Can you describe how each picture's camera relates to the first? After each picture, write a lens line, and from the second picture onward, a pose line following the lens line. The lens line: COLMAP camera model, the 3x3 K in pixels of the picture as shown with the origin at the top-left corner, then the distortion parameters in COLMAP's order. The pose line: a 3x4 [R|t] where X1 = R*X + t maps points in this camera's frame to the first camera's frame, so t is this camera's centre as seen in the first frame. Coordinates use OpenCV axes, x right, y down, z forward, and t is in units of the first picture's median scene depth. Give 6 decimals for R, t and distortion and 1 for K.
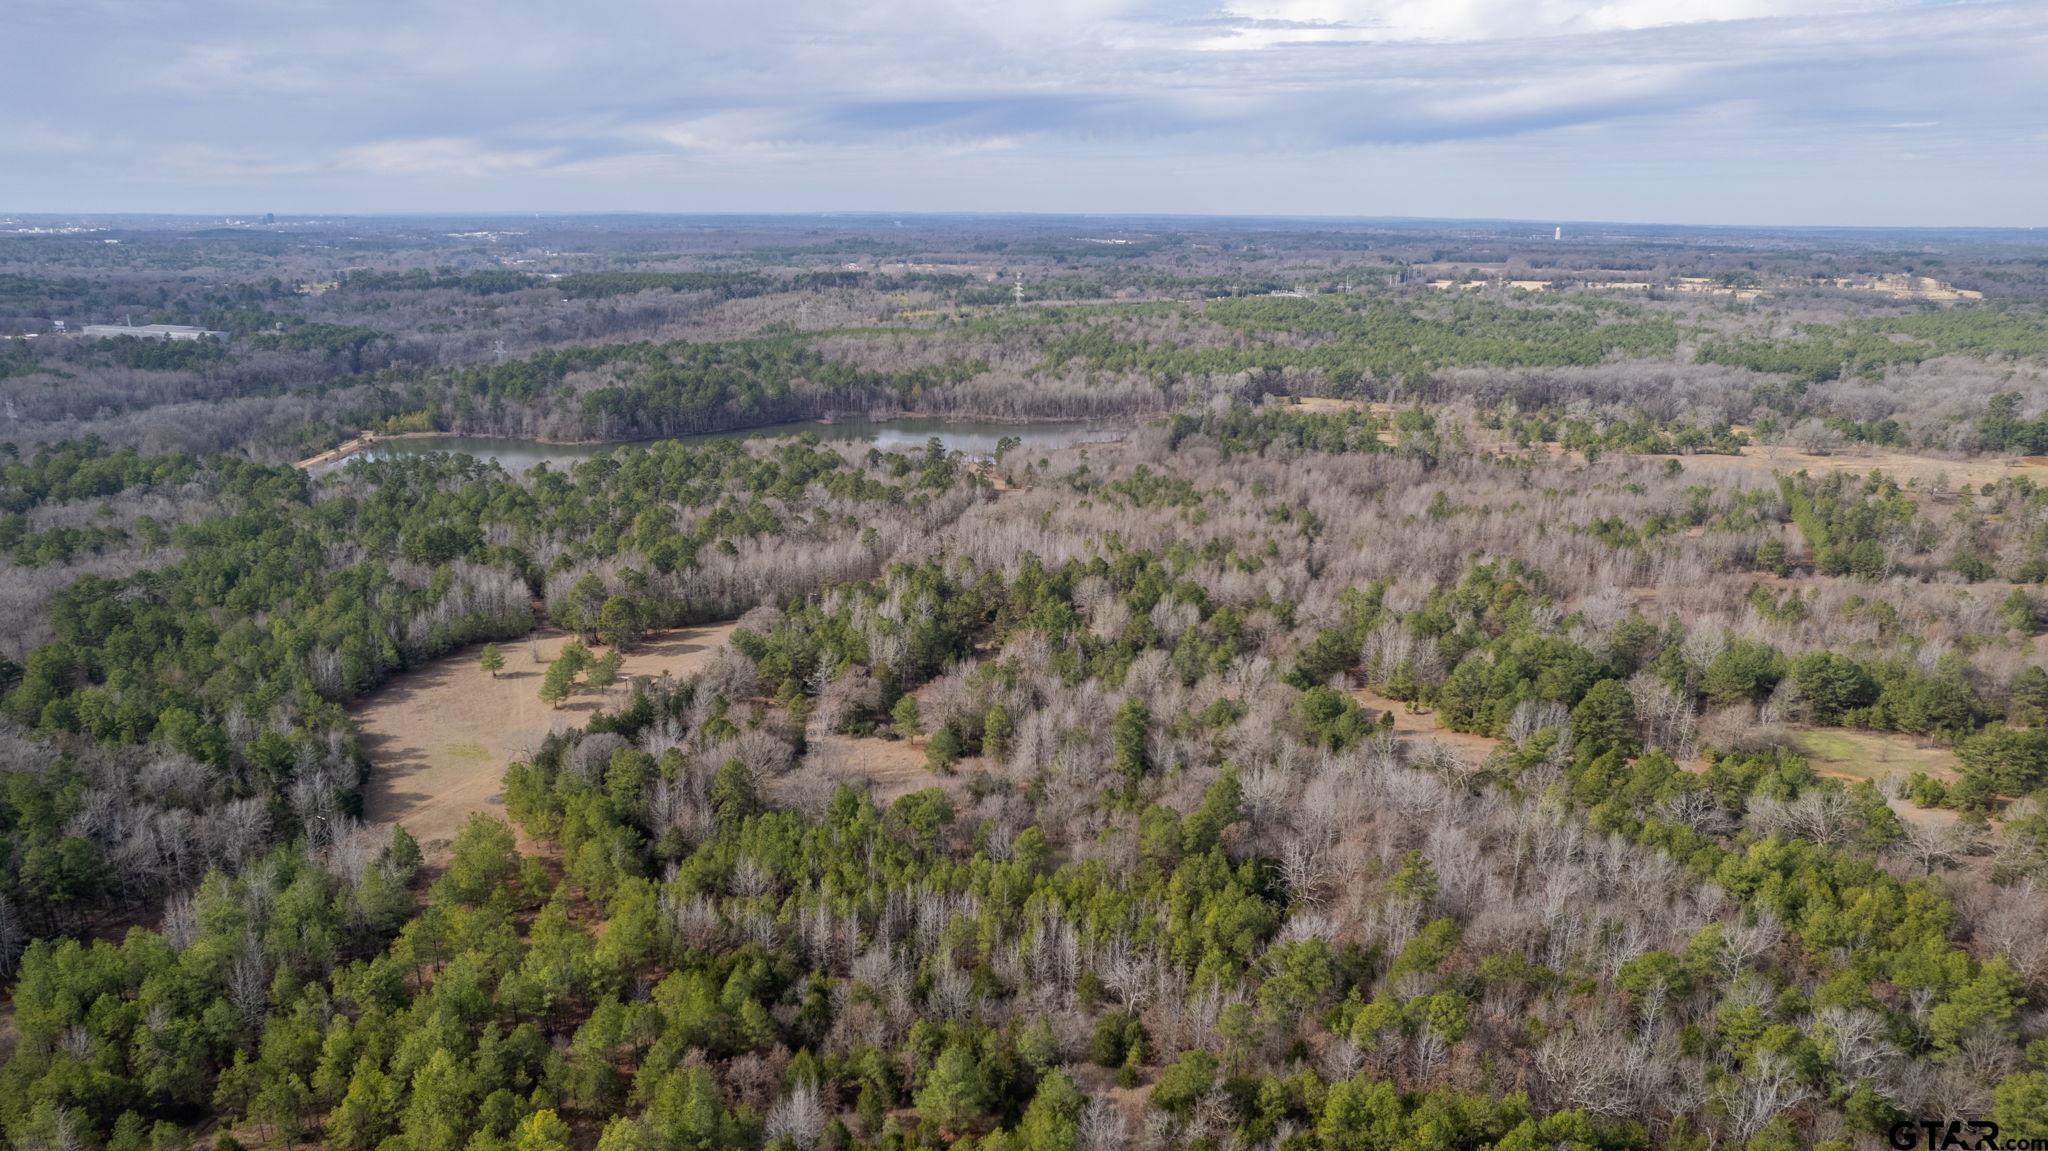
lens RADIAL K [[1300.0, 0, 1027.5], [0, 1300.0, 576.2], [0, 0, 1]] dist [-0.086812, 0.073459]
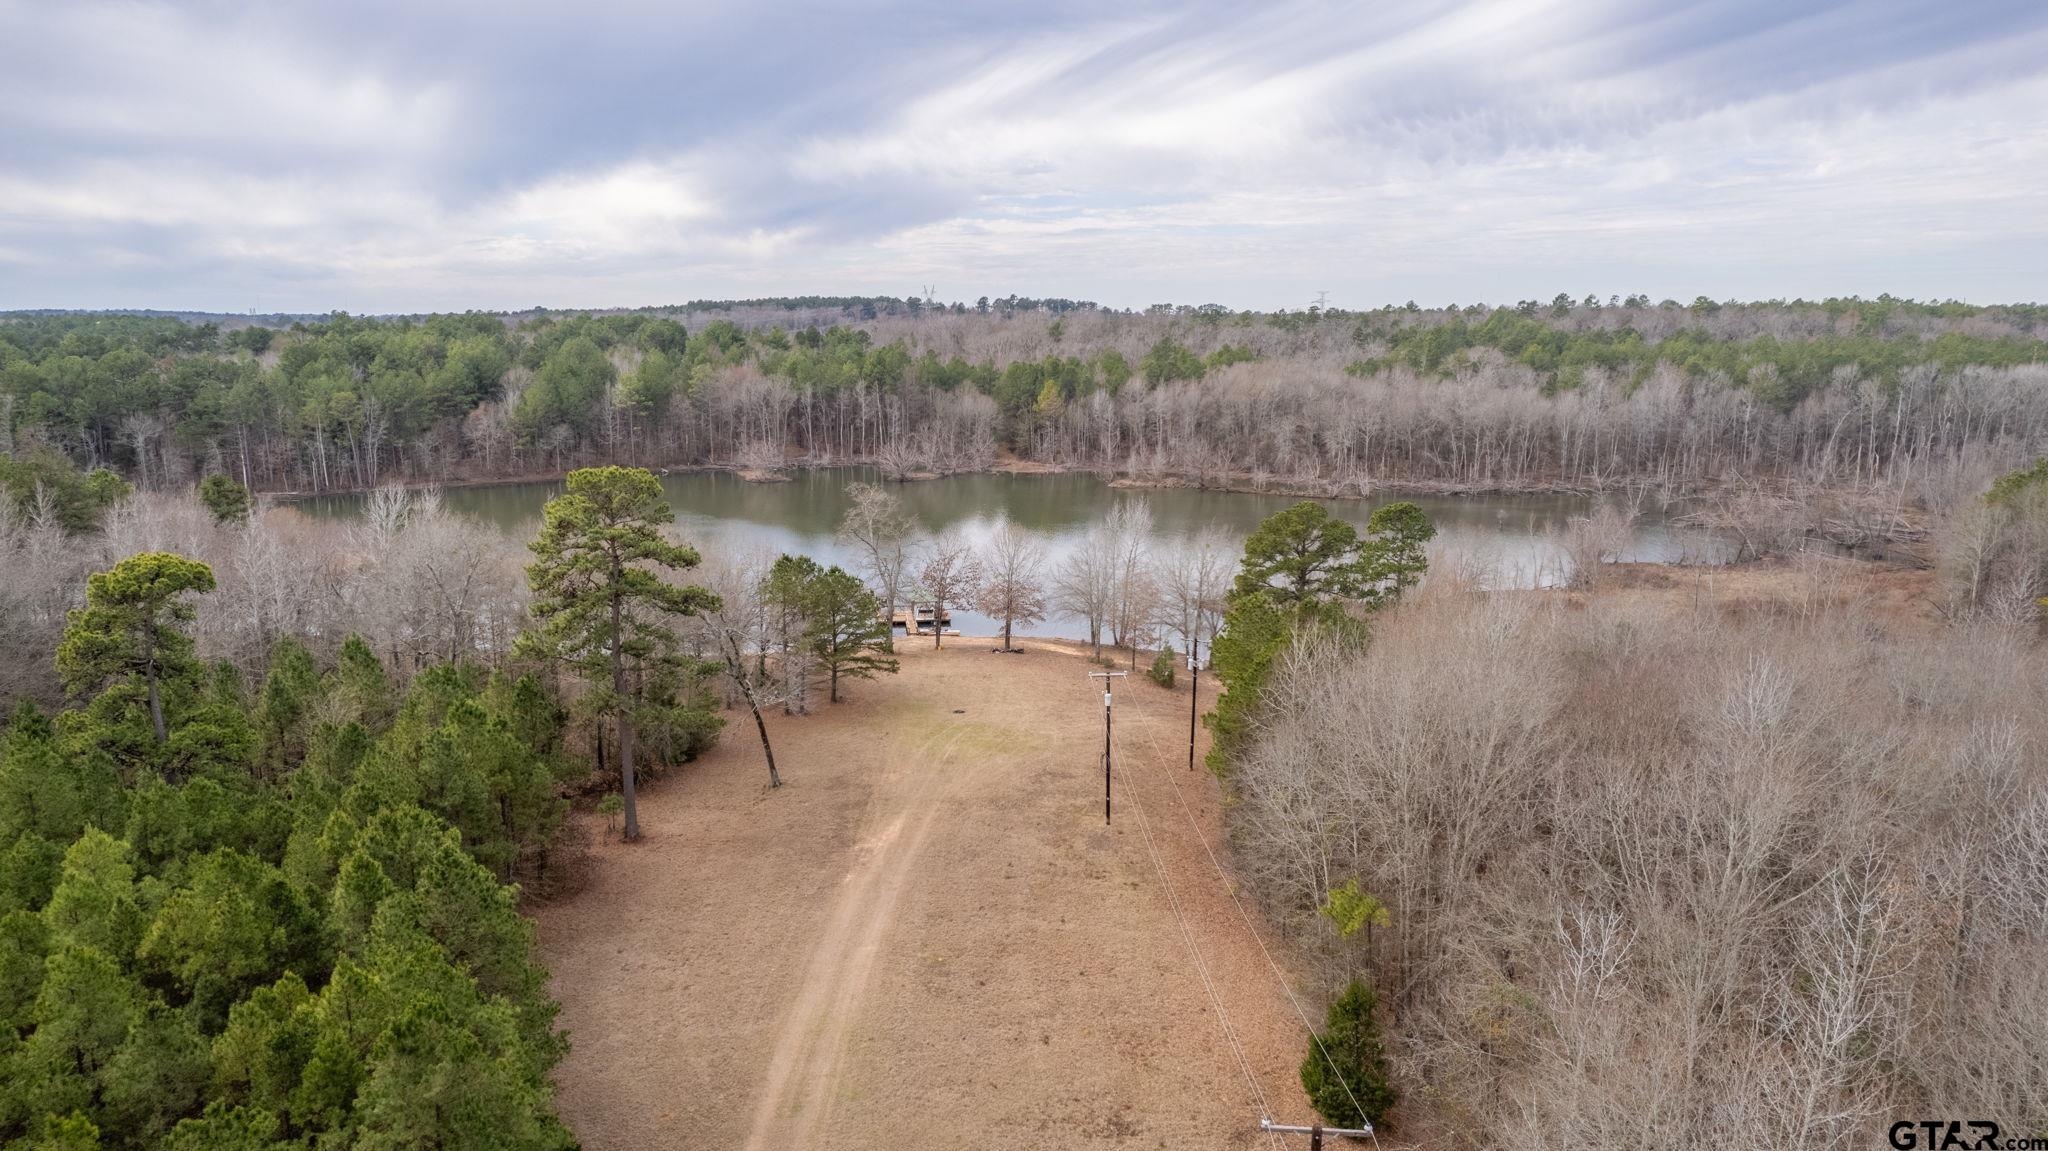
lens RADIAL K [[1300.0, 0, 1027.5], [0, 1300.0, 576.2], [0, 0, 1]] dist [-0.086812, 0.073459]
pose [[0.975899, 0.038001, -0.214890, -0.011082], [-0.056409, 0.995182, -0.080187, -0.061090], [0.210808, 0.090376, 0.973341, 0.602226]]
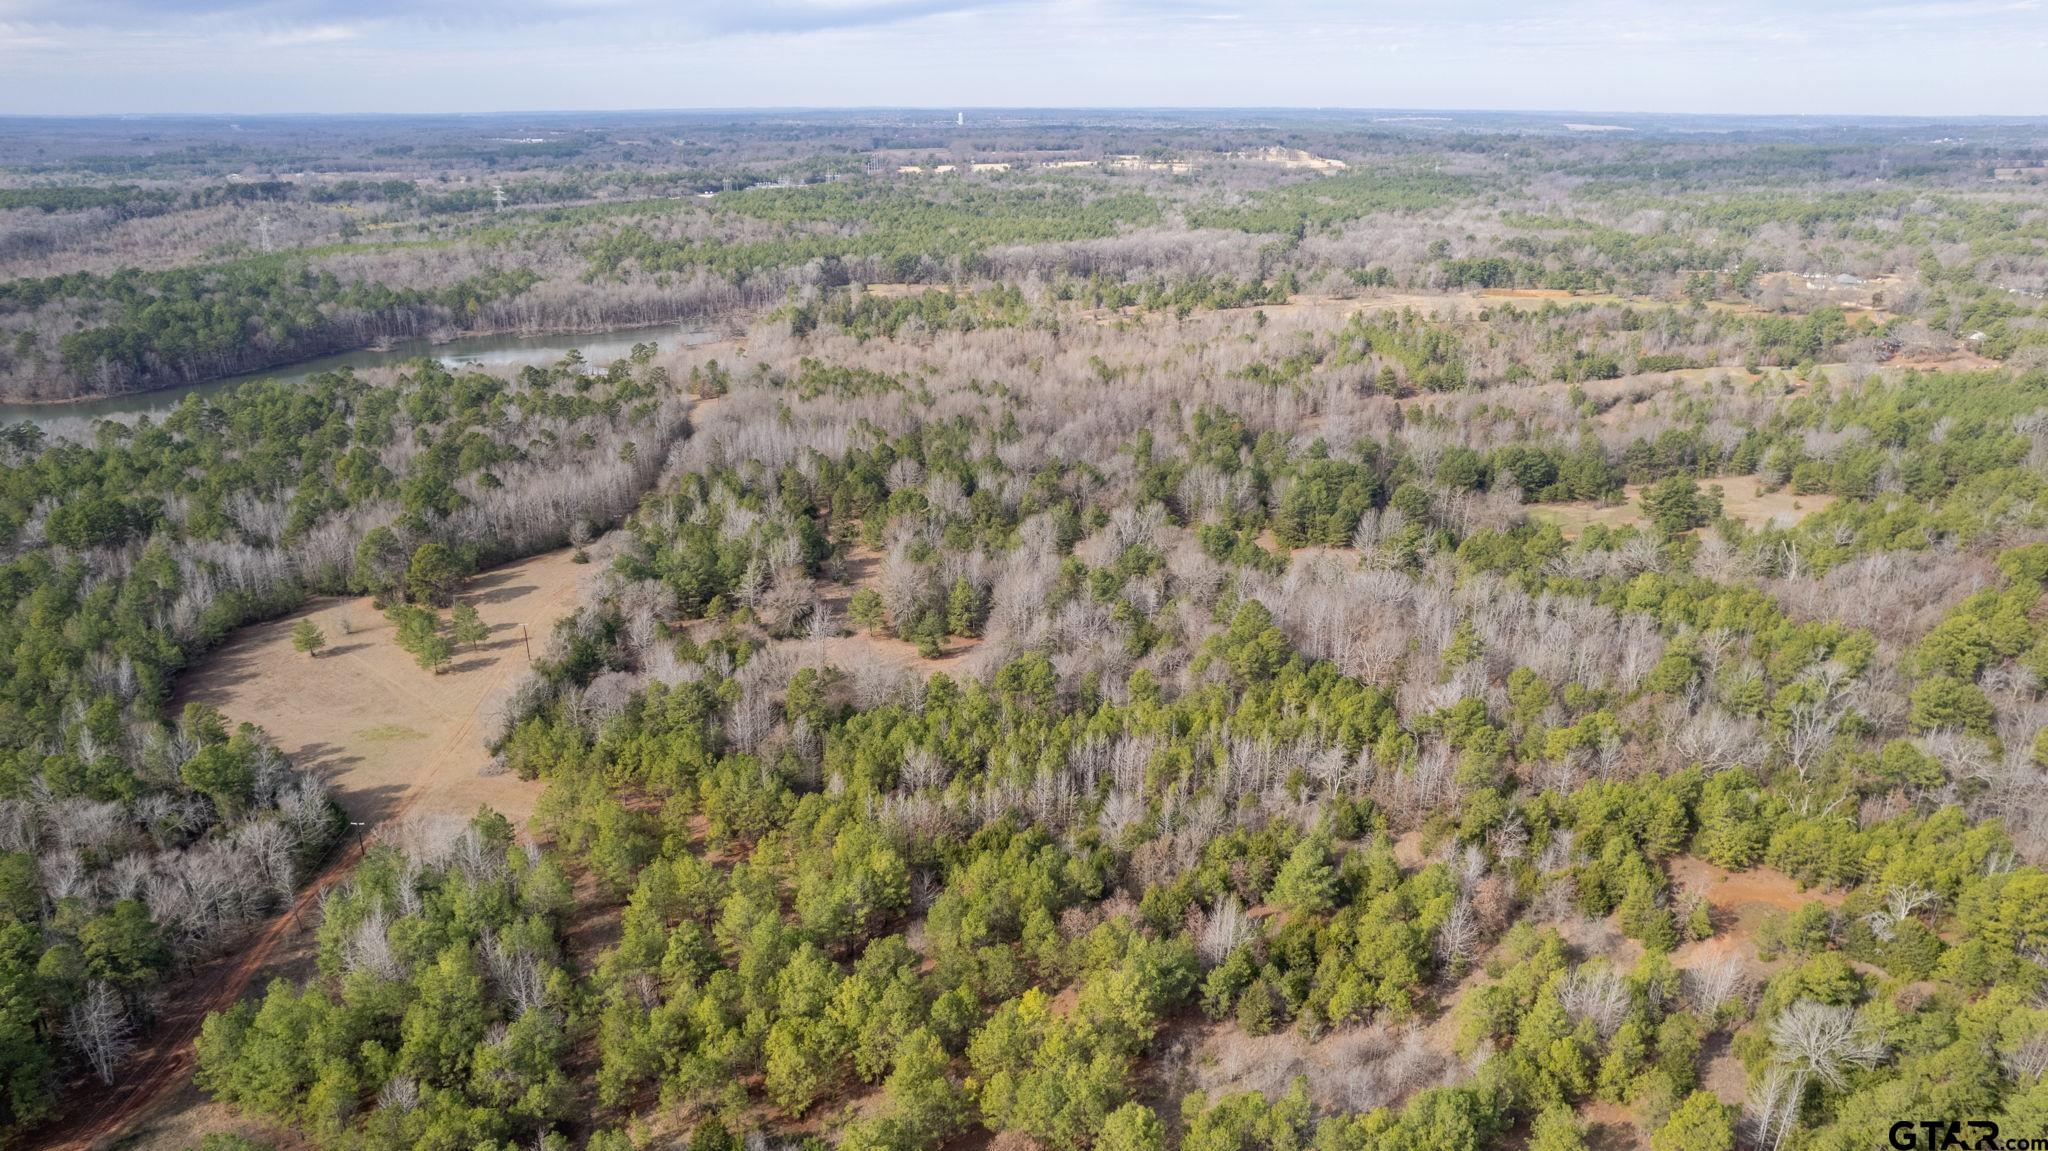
lens RADIAL K [[1306.0, 0, 1024.0], [0, 1306.0, 575.5], [0, 0, 1]] dist [-0.085889, 0.073111]
pose [[0.902729, -0.153949, 0.401722, -0.116795], [0.123549, 0.987217, 0.100691, -0.000504], [-0.412088, -0.041265, 0.910209, 0.014690]]
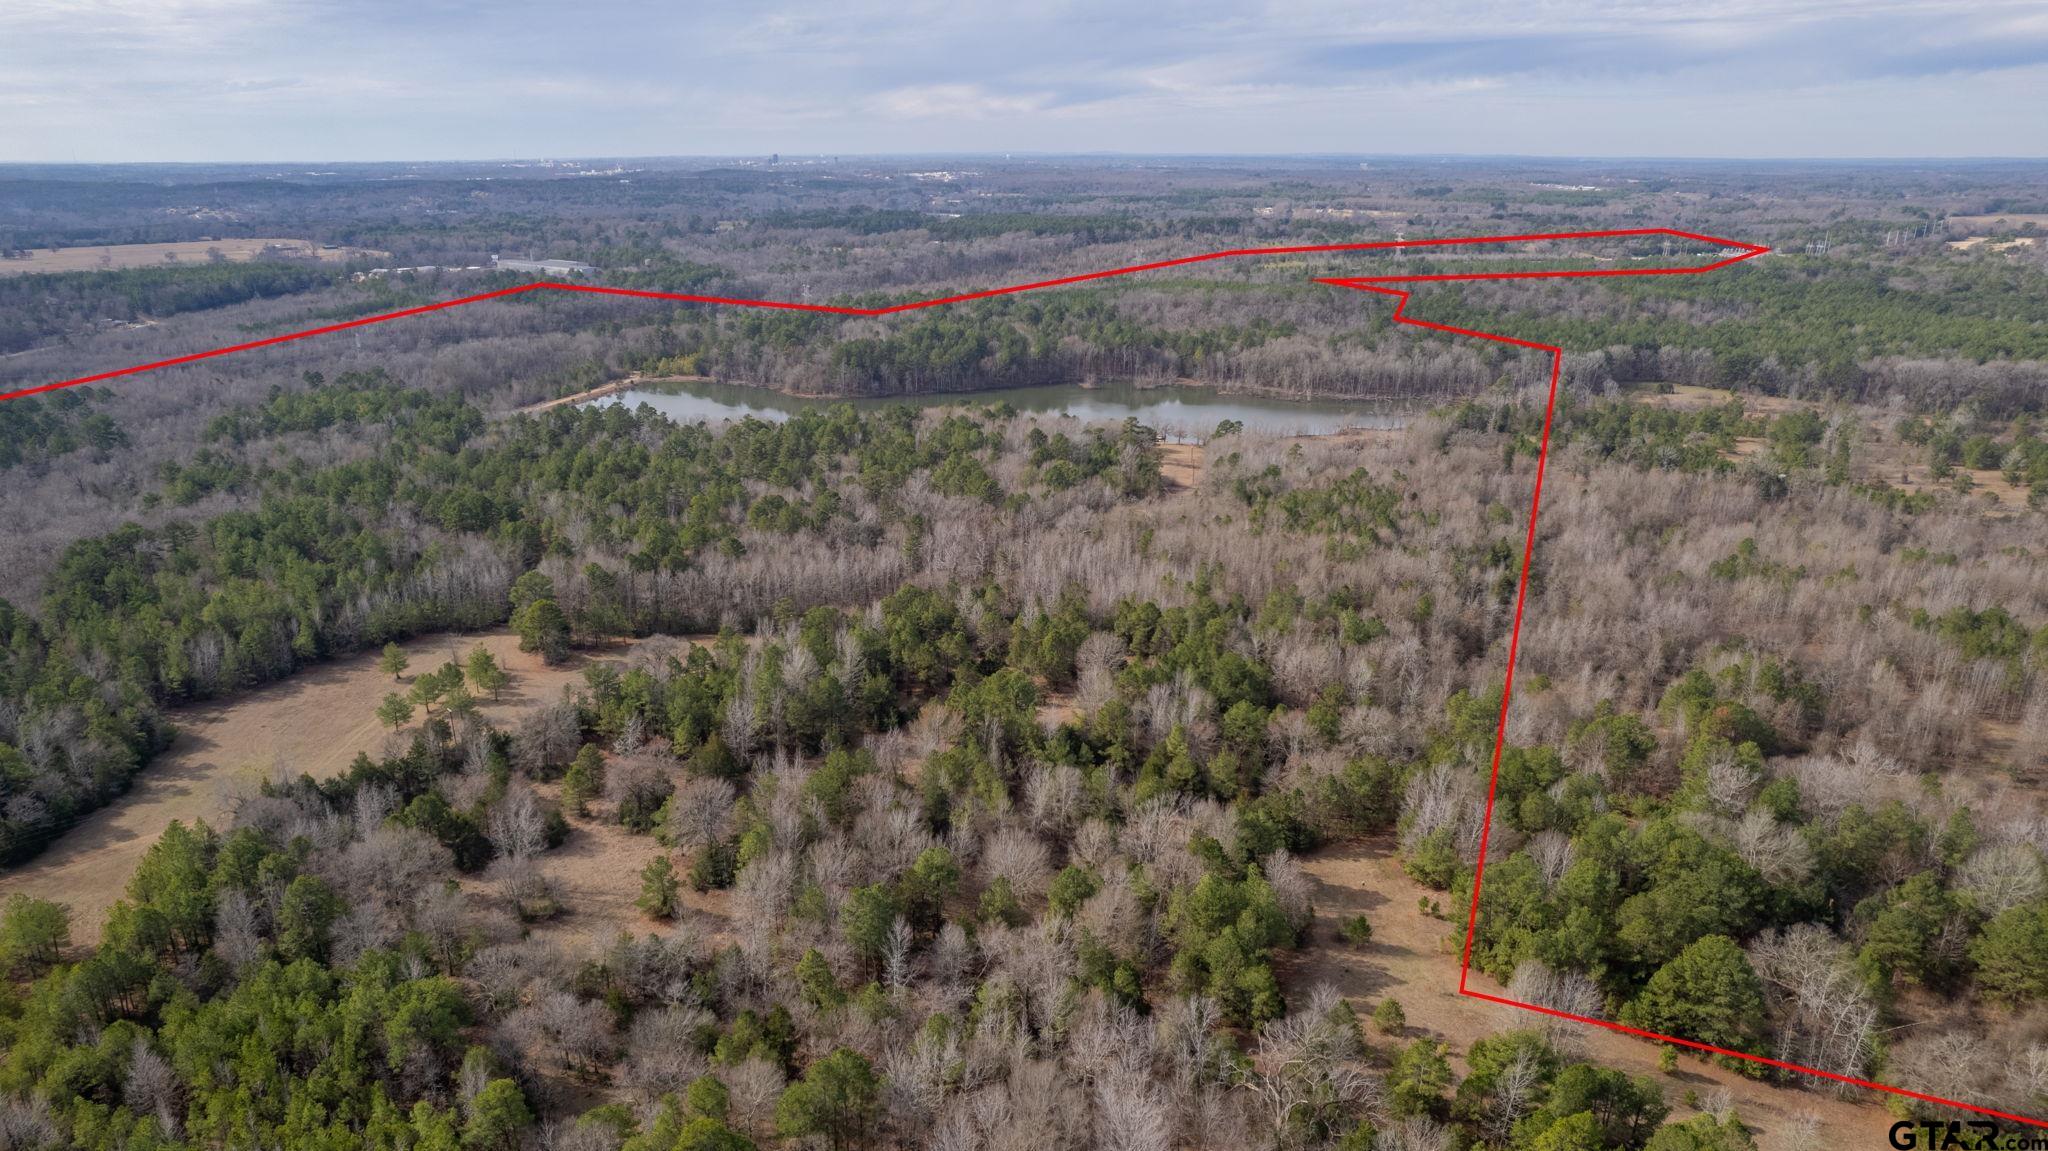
lens RADIAL K [[1300.0, 0, 1027.5], [0, 1300.0, 576.2], [0, 0, 1]] dist [-0.086812, 0.073459]
pose [[0.938080, 0.099328, -0.331872, 0.105191], [-0.085474, 0.994758, 0.056123, -0.029389], [0.335707, -0.024281, 0.941653, 0.110752]]
